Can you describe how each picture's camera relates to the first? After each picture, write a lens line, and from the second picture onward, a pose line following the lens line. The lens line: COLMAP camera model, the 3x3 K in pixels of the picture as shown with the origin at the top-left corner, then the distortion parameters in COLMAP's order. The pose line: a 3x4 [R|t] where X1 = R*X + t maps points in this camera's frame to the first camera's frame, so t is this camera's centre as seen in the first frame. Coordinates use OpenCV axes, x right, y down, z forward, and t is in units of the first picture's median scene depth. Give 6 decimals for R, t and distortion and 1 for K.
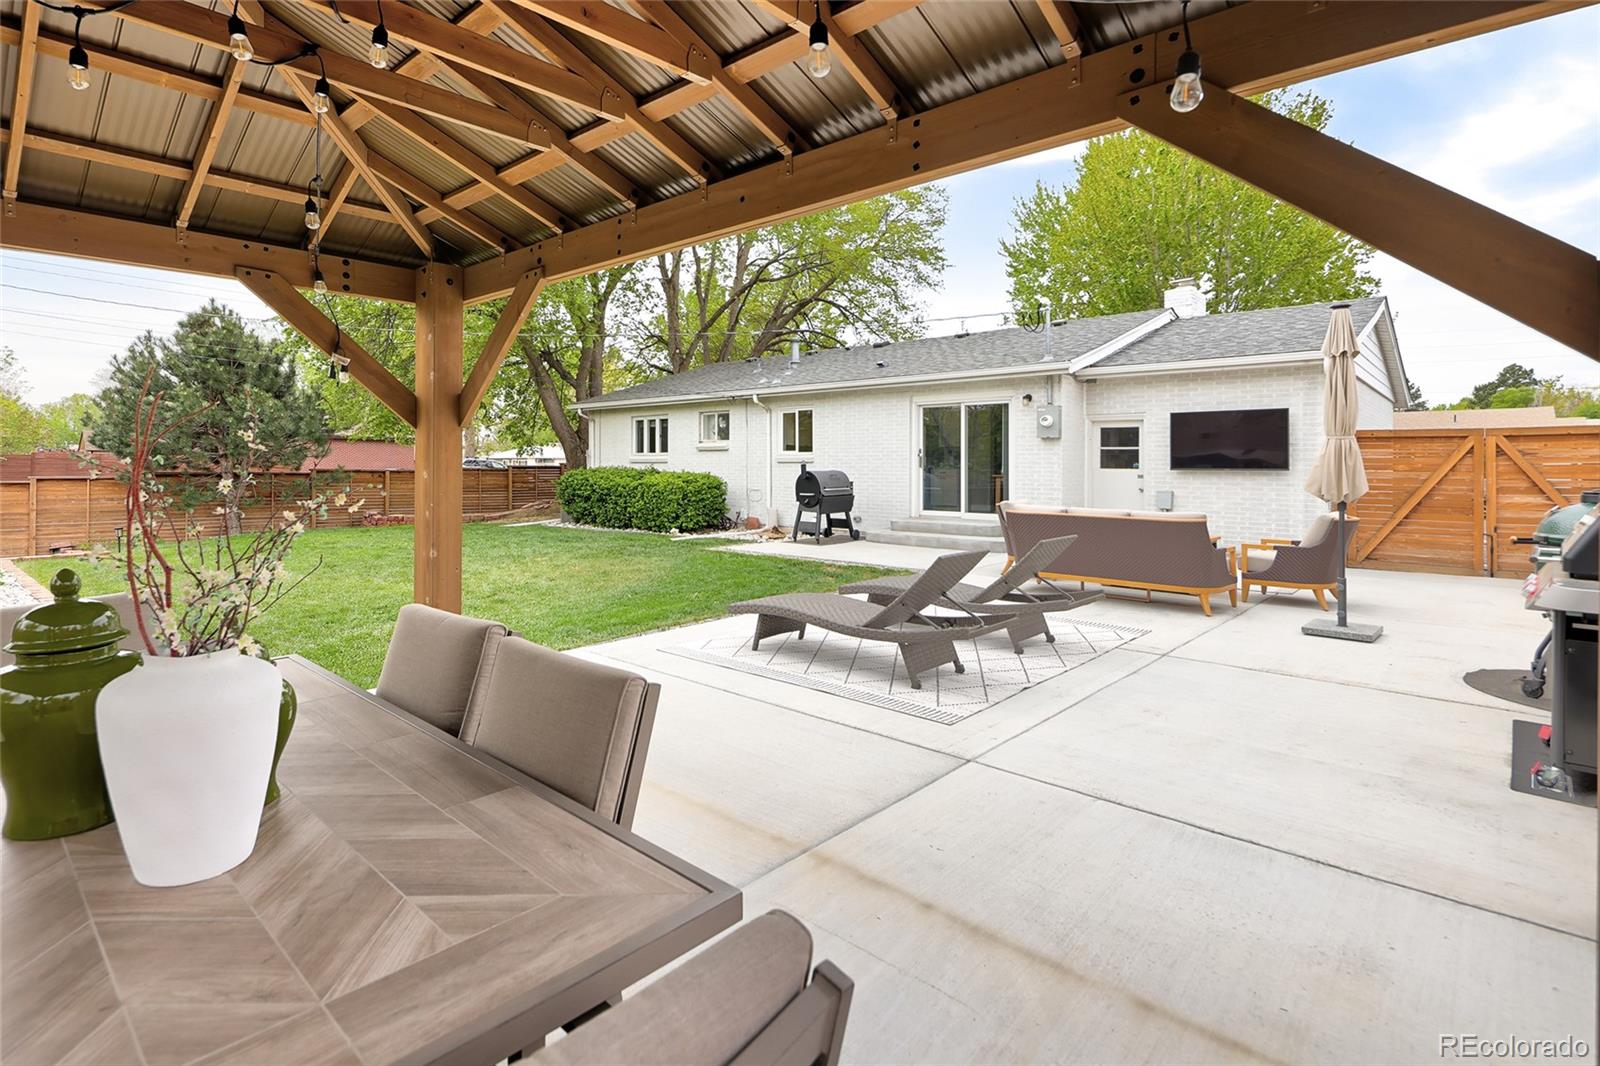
lens RADIAL K [[790.3, 0, 801.2], [0, 790.3, 464.9], [0, 0, 1]] dist [-0.000547, -0.001649]
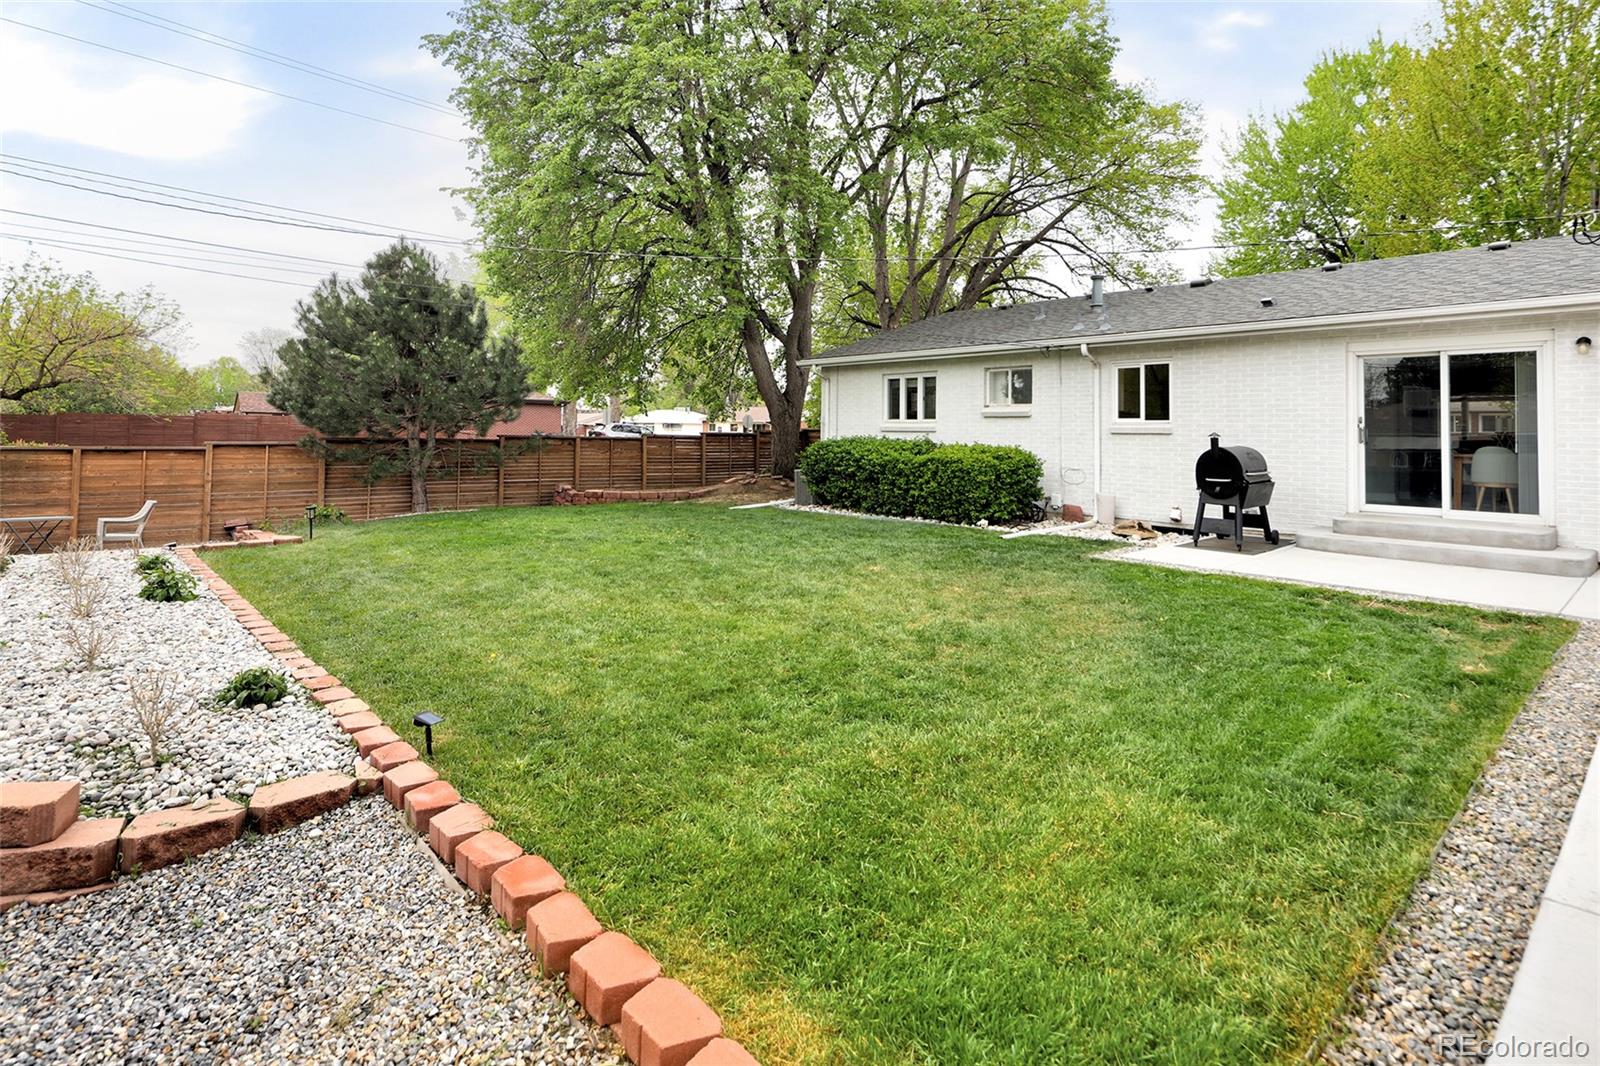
lens RADIAL K [[790.3, 0, 797.2], [0, 790.3, 409.9], [0, 0, 1]] dist [-0.000547, -0.001649]
pose [[0.994394, 0.006124, -0.105562, -0.237772], [-0.008890, 0.999629, -0.025750, -0.003438], [0.105365, 0.026544, 0.994079, 0.204962]]
